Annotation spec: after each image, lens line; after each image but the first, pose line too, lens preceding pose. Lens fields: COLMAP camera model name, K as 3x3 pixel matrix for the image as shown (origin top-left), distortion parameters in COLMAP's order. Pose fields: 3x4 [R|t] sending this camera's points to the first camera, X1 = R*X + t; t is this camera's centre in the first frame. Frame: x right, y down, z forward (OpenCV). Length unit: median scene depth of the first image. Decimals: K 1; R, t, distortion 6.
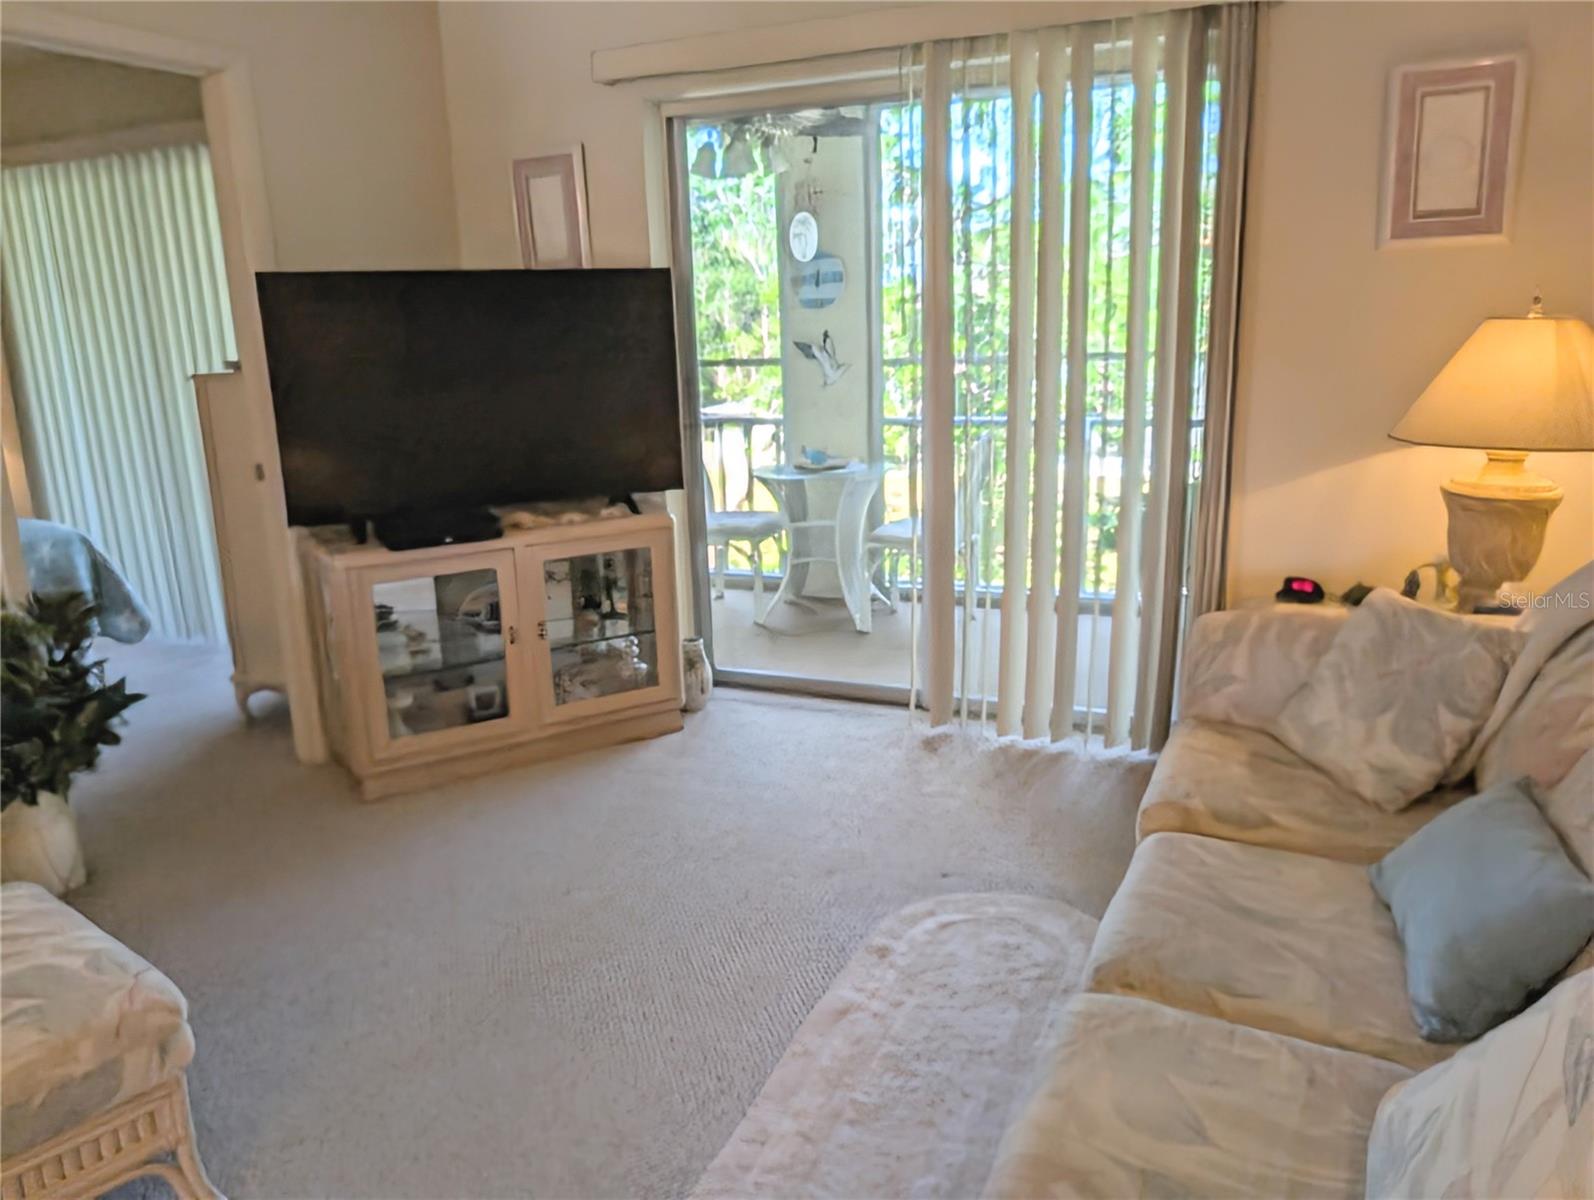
lens RADIAL K [[1154.7, 0, 768.4], [0, 1154.7, 617.0], [0, 0, 1]] dist [0.015397, -0.019261]
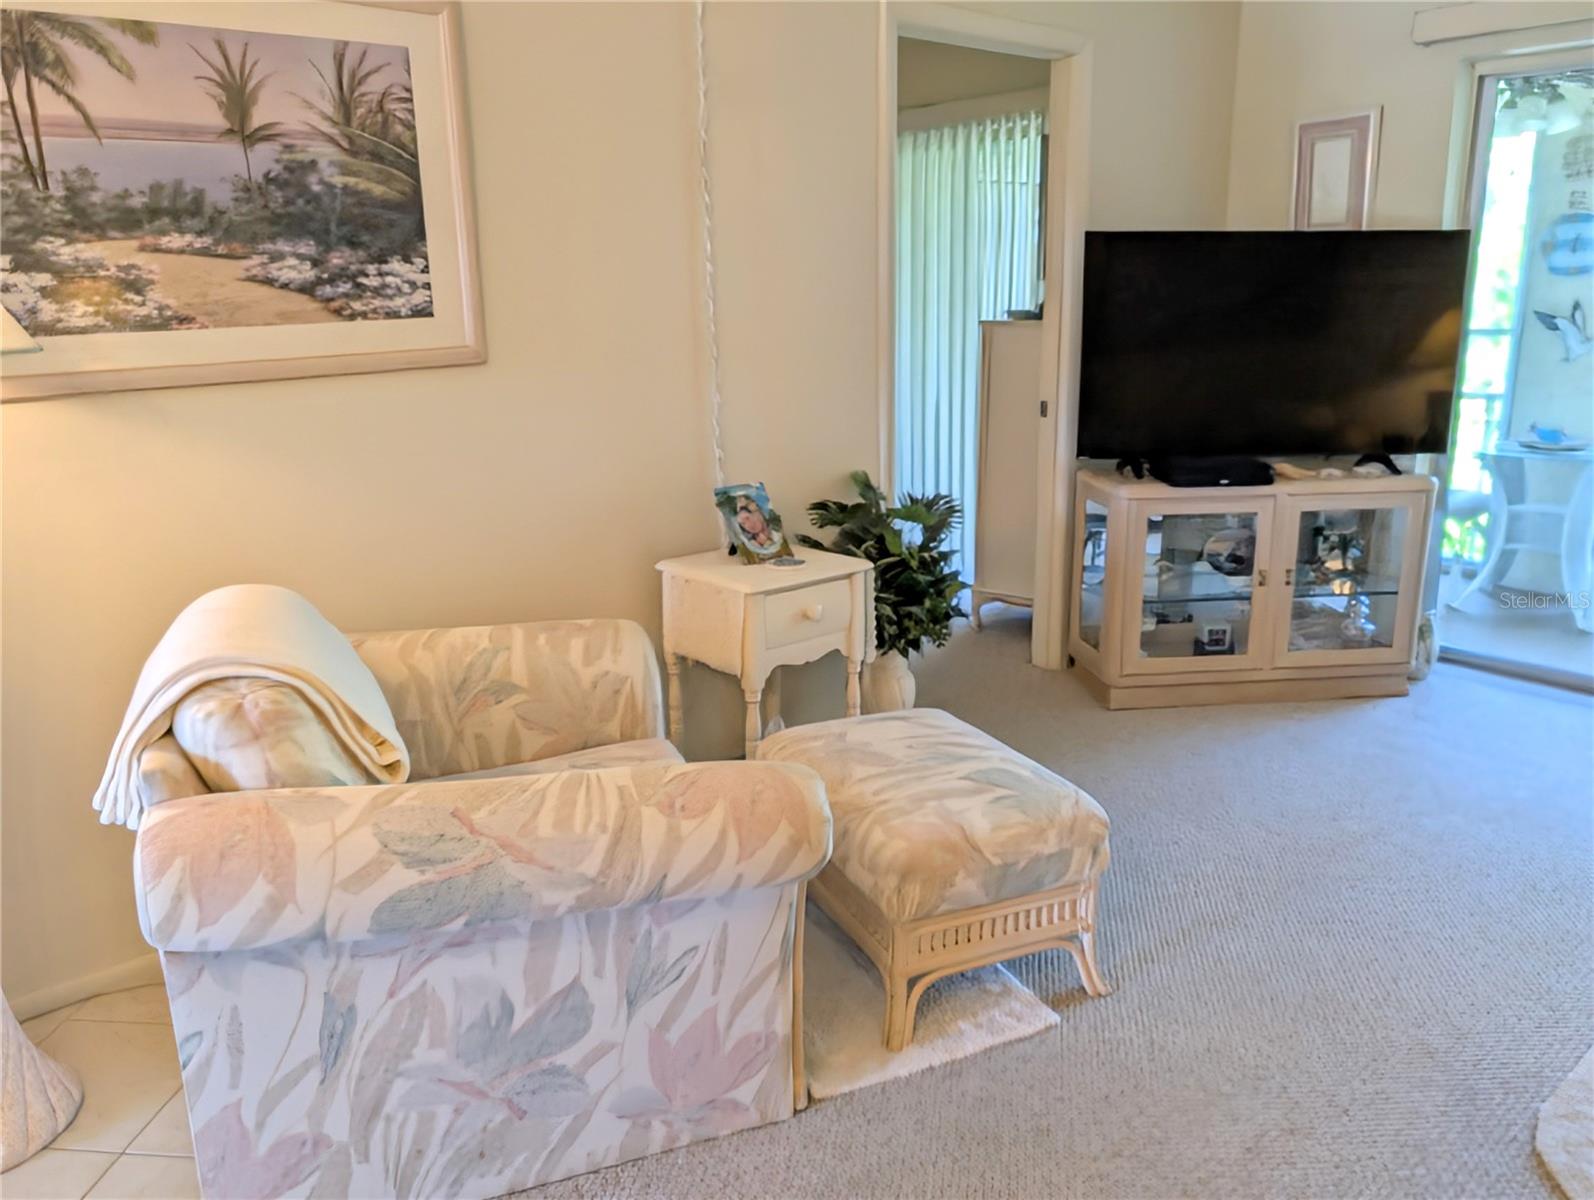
lens RADIAL K [[1154.7, 0, 792.5], [0, 1154.7, 604.0], [0, 0, 1]] dist [0.015397, -0.019261]
pose [[0.904408, 0.134369, -0.404958, -0.169429], [-0.127770, 0.990853, 0.043422, 0.046167], [0.407089, 0.012470, 0.913303, -0.135240]]
